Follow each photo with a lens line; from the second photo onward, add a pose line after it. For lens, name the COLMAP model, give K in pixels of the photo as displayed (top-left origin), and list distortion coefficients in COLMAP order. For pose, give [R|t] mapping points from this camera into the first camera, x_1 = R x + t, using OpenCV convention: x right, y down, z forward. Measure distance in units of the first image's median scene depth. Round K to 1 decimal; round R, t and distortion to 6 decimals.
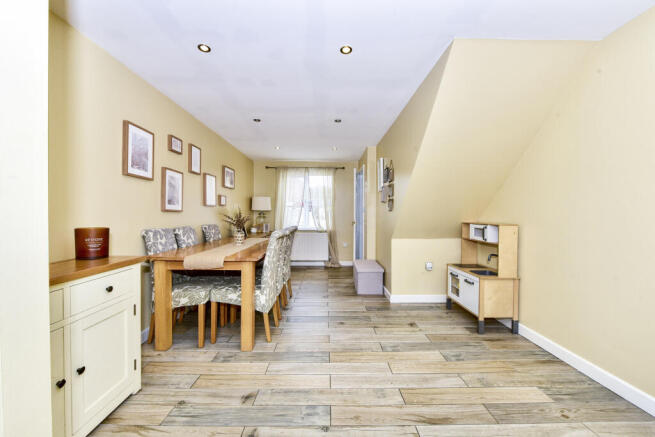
lens RADIAL K [[282.8, 0, 327.7], [0, 282.8, 217.1], [0, 0, 1]] dist [0.000174, 0.000046]
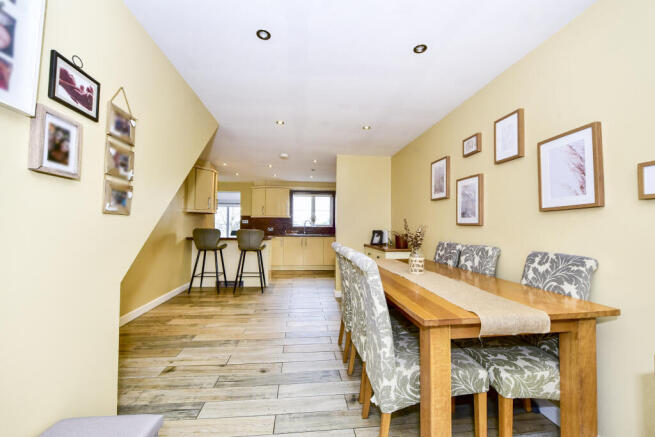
lens RADIAL K [[263.7, 0, 328.3], [0, 263.7, 218.1], [0, 0, 1]] dist [0.002171, 0.000245]
pose [[-0.993263, -0.016639, -0.114680, -0.035989], [-0.013022, 0.999396, -0.032215, -0.010198], [0.115147, -0.030504, -0.992880, 1.782211]]
